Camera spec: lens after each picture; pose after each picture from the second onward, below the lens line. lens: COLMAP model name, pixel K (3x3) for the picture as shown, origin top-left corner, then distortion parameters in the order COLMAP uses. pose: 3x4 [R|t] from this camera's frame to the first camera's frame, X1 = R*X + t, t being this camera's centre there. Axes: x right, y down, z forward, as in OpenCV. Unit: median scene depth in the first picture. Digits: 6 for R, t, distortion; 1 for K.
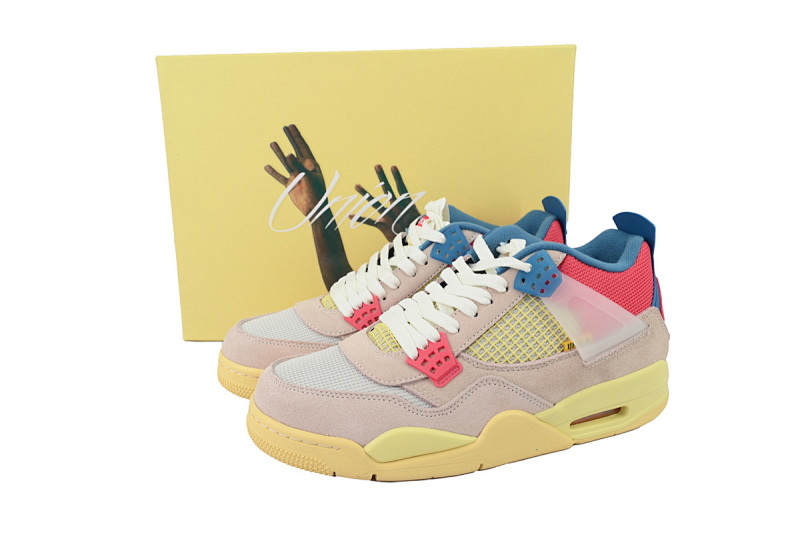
lens RADIAL K [[676.9, 0, 405.5], [0, 676.9, 266.6], [0, 0, 1]] dist [0.041055, 0.001412]
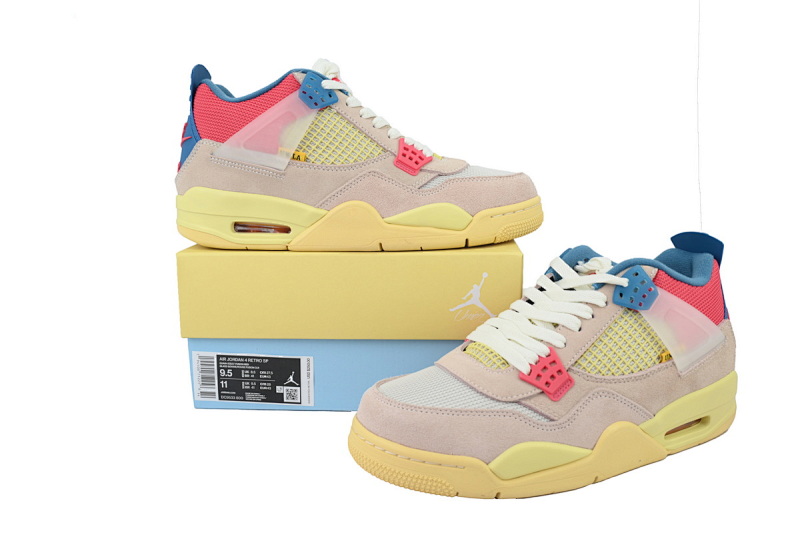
lens RADIAL K [[676.9, 0, 396.8], [0, 676.9, 264.6], [0, 0, 1]] dist [0.041055, 0.001412]
pose [[0.990295, -0.013510, 0.138320, -0.312834], [0.023207, 0.997365, -0.068728, 0.038323], [-0.137027, 0.071271, 0.988000, 0.016970]]
